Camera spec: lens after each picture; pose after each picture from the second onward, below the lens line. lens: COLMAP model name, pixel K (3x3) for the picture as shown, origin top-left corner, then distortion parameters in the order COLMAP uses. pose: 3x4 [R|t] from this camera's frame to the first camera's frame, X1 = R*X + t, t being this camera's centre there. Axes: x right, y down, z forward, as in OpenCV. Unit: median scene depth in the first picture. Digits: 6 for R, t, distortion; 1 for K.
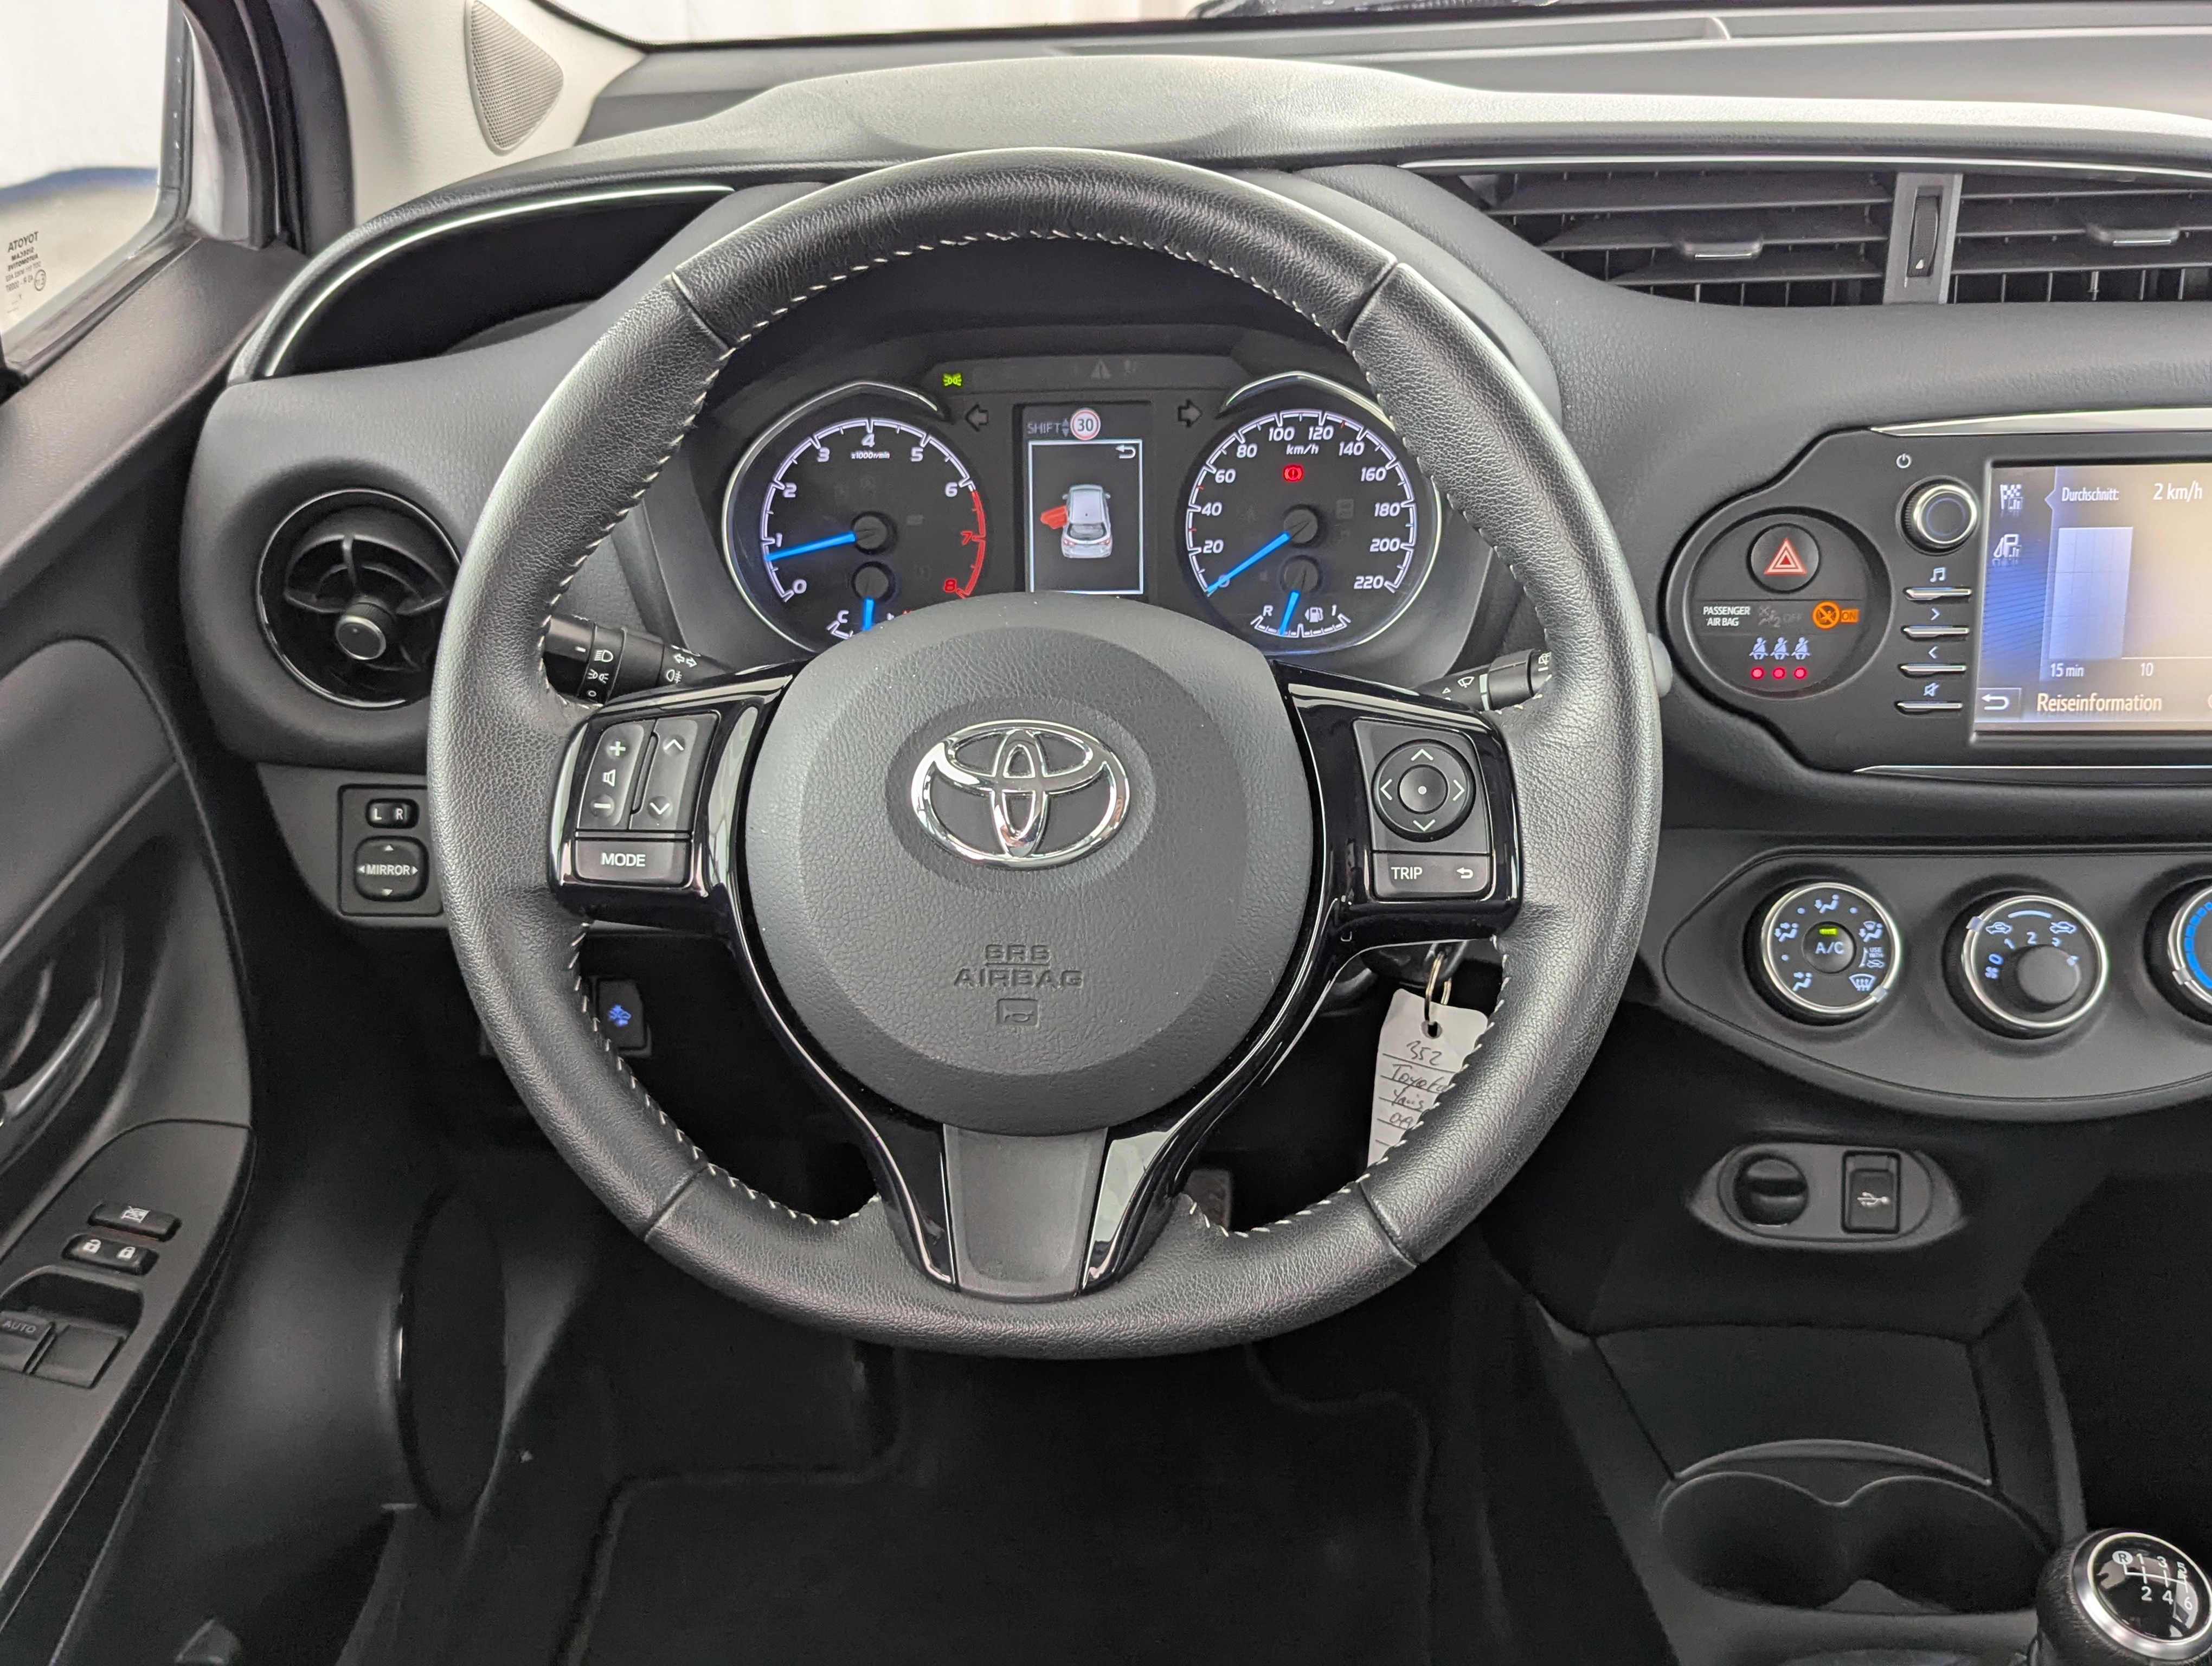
lens RADIAL K [[2058.5, 0, 1107.0], [0, 2058.5, 832.1], [0, 0, 1]] dist [0.036045, 0.000000]
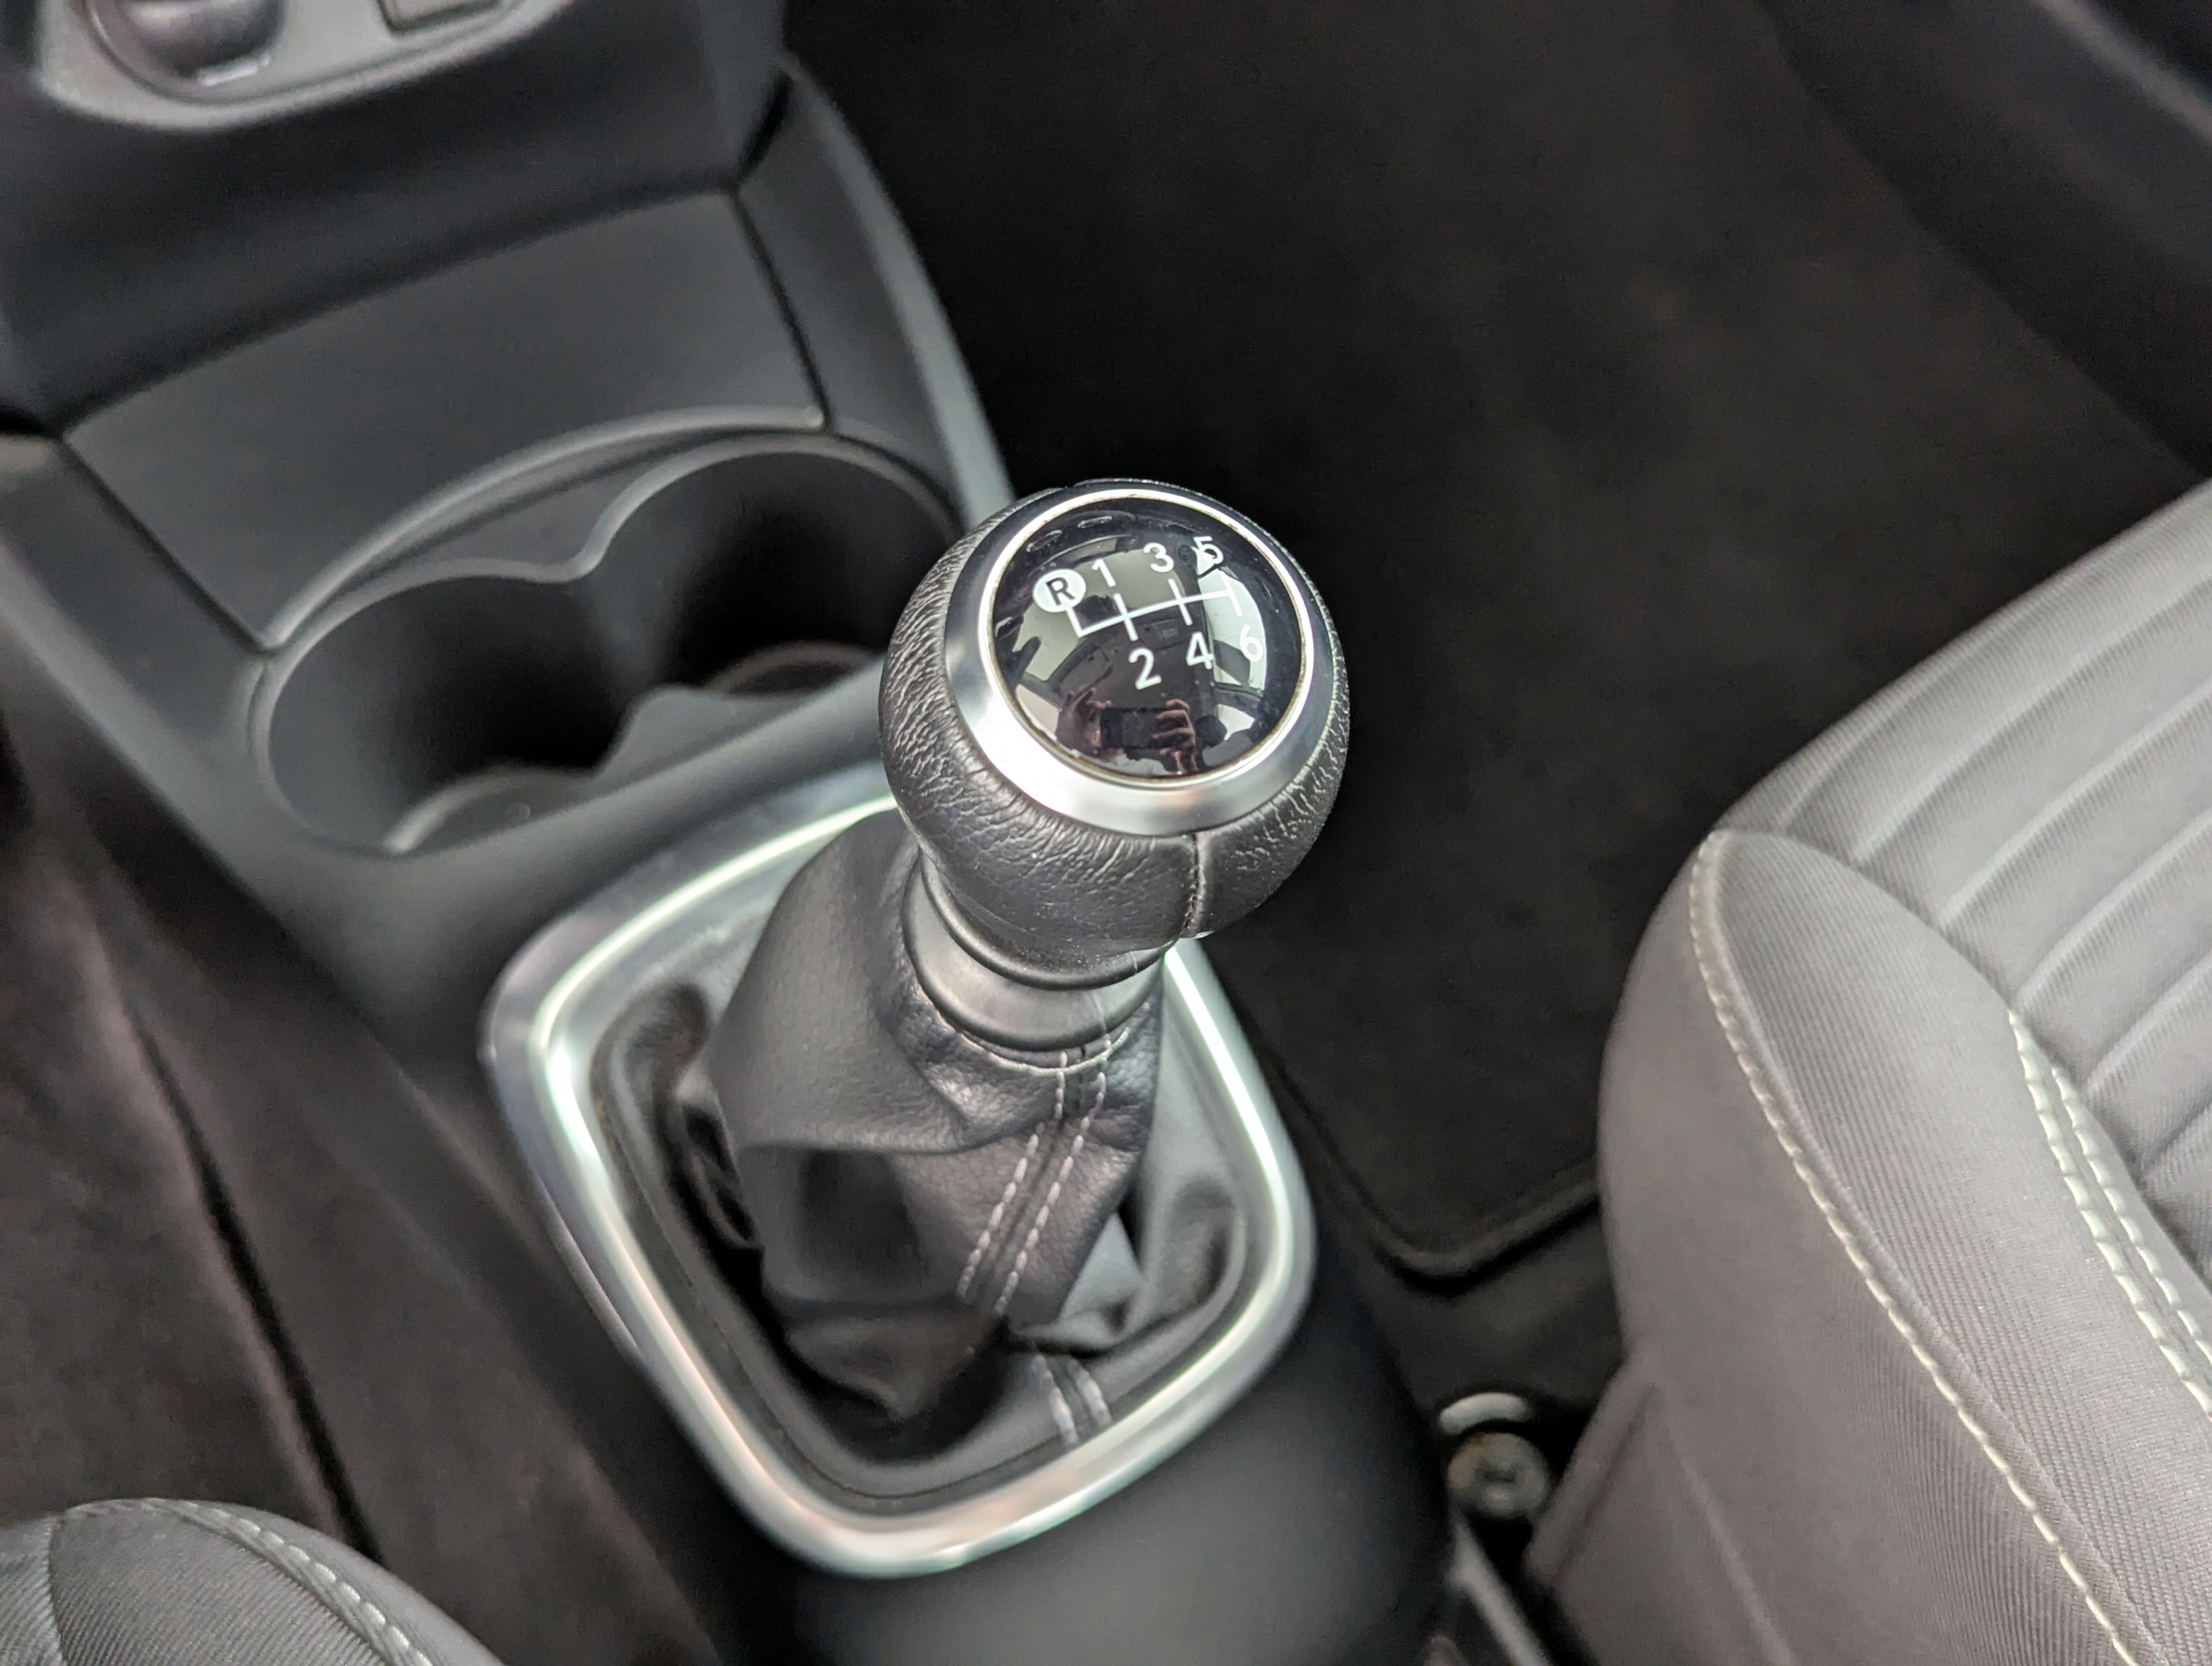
lens RADIAL K [[2058.5, 0, 1117.6], [0, 2058.5, 835.2], [0, 0, 1]] dist [0.036045, 0.000000]
pose [[0.821545, -0.441229, 0.361081, 0.295855], [0.230479, 0.836279, 0.497510, 0.181785], [-0.521481, -0.325506, 0.788735, 0.596245]]
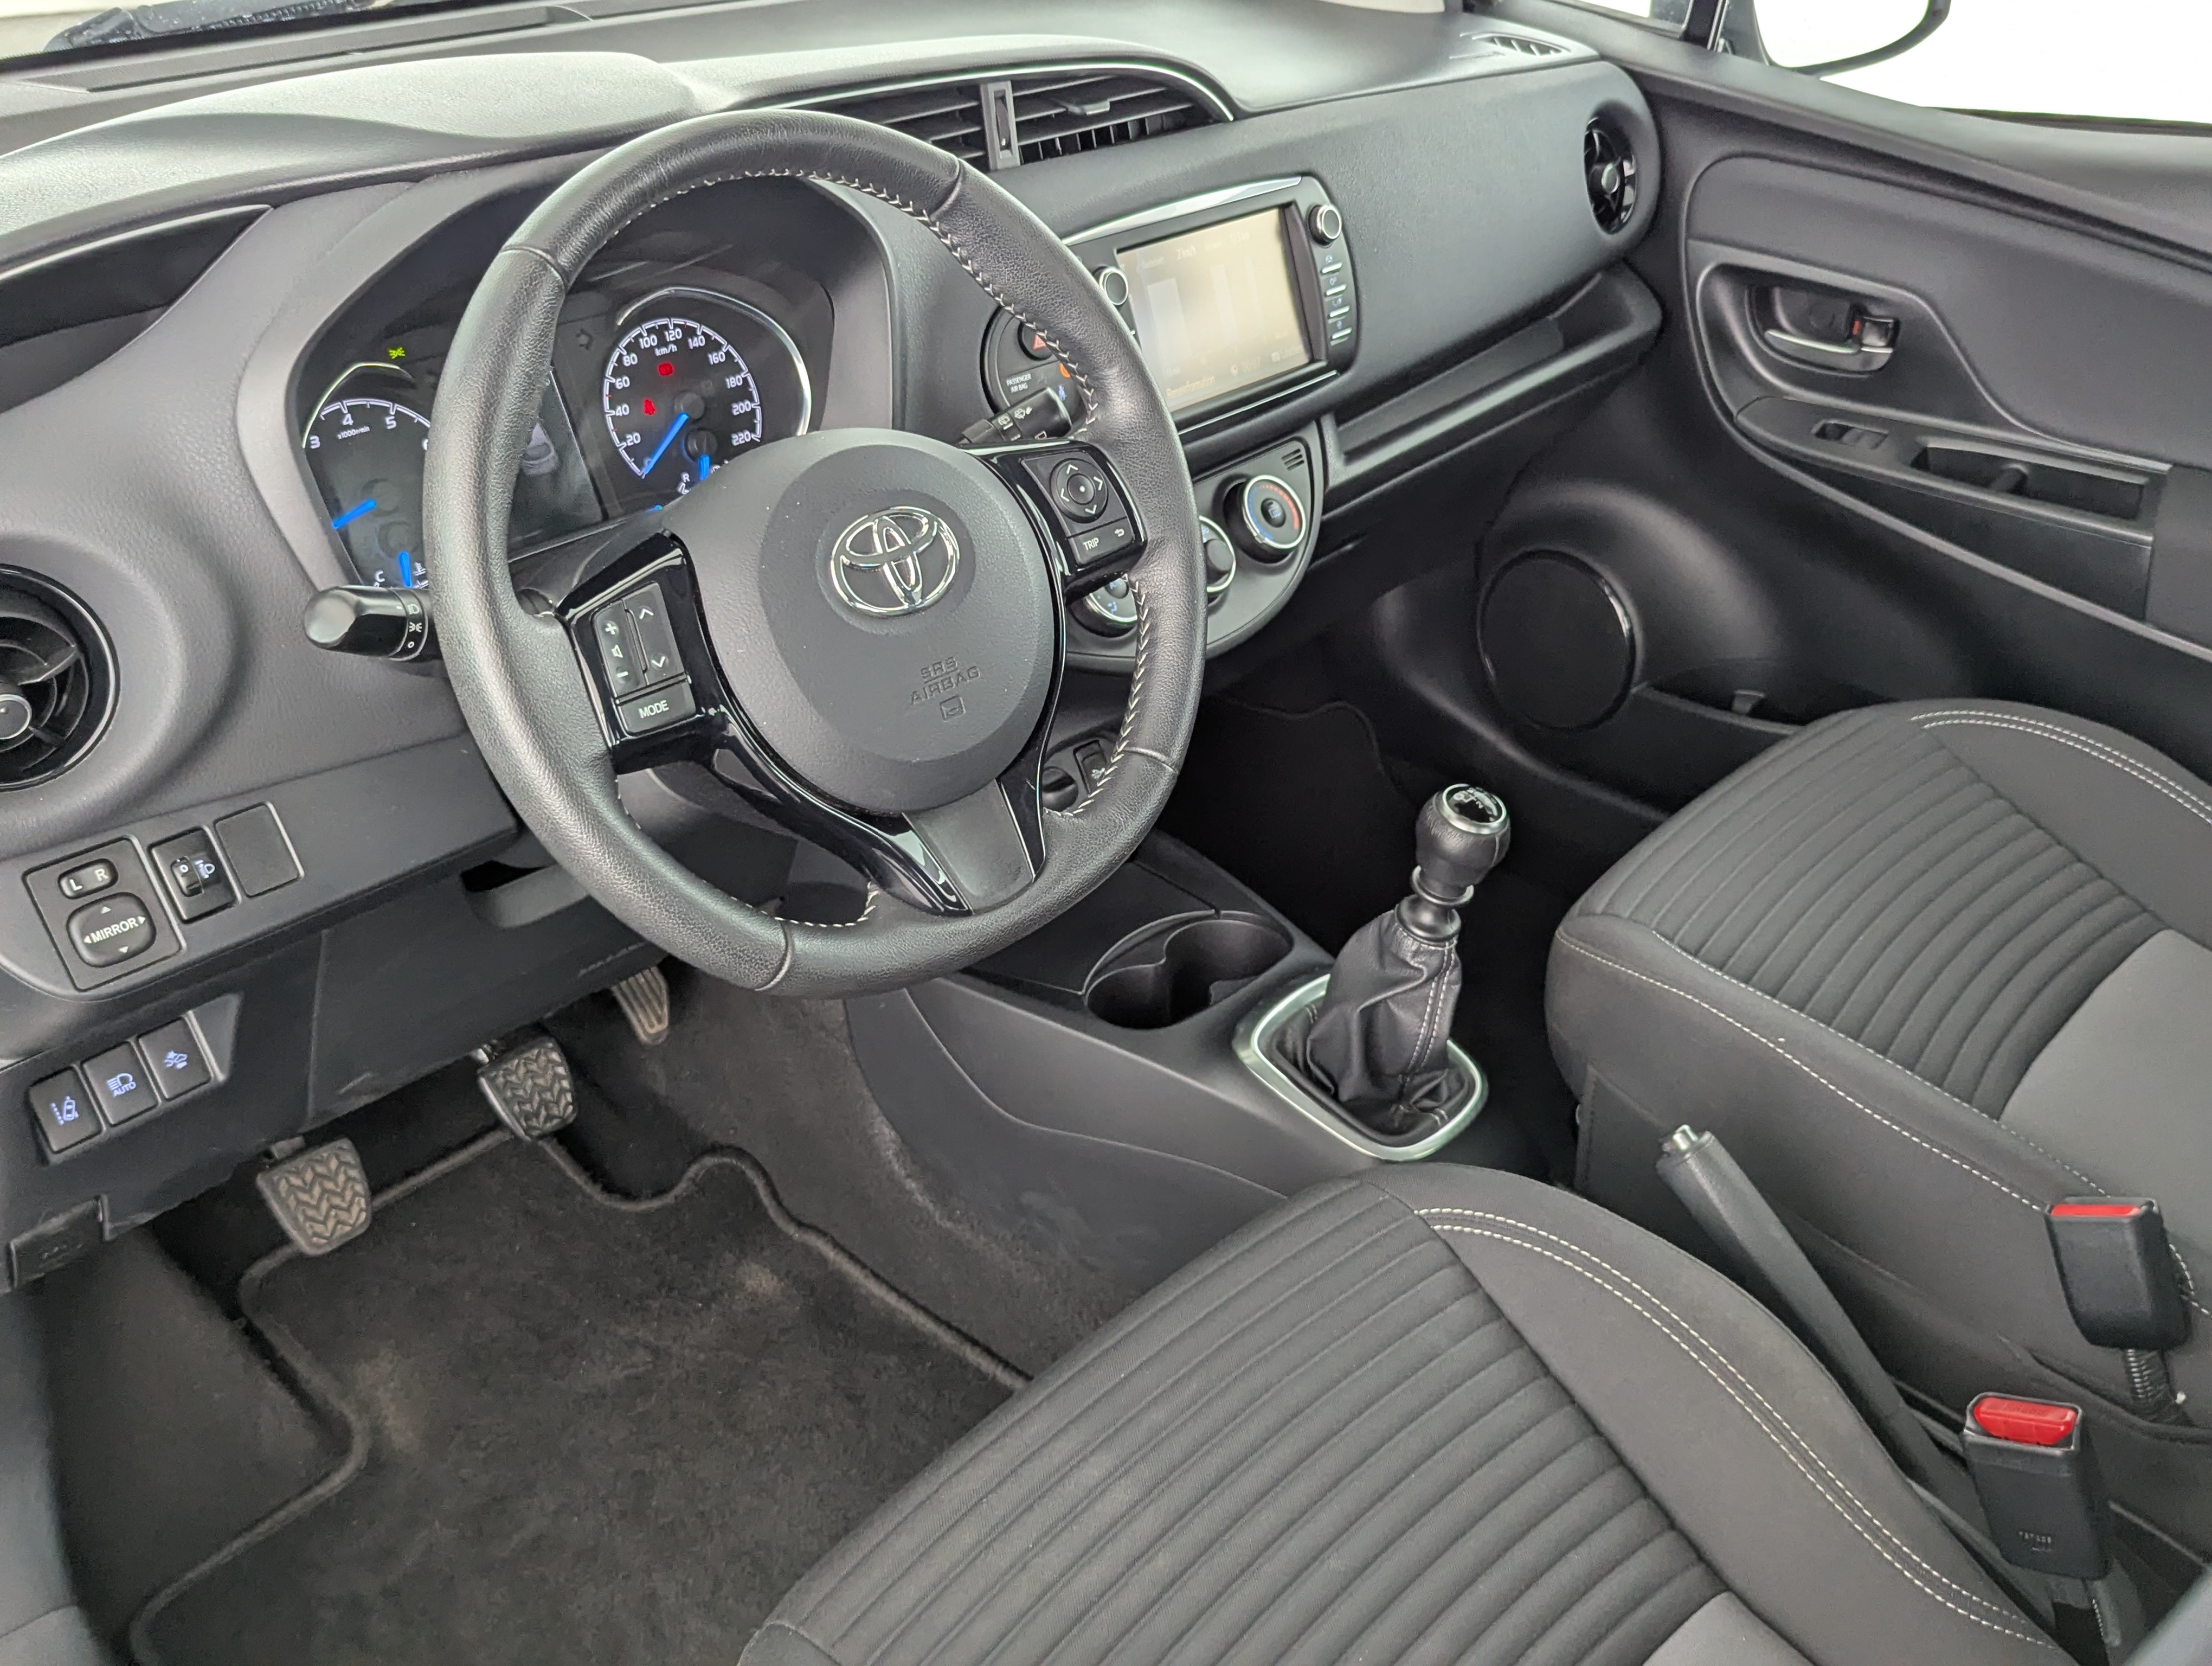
lens RADIAL K [[2058.5, 0, 1112.5], [0, 2058.5, 816.7], [0, 0, 1]] dist [0.036045, 0.000000]
pose [[0.630305, -0.352893, 0.691507, -0.797267], [0.353928, 0.923388, 0.148625, -0.011743], [-0.690978, 0.151065, 0.706915, -0.059846]]
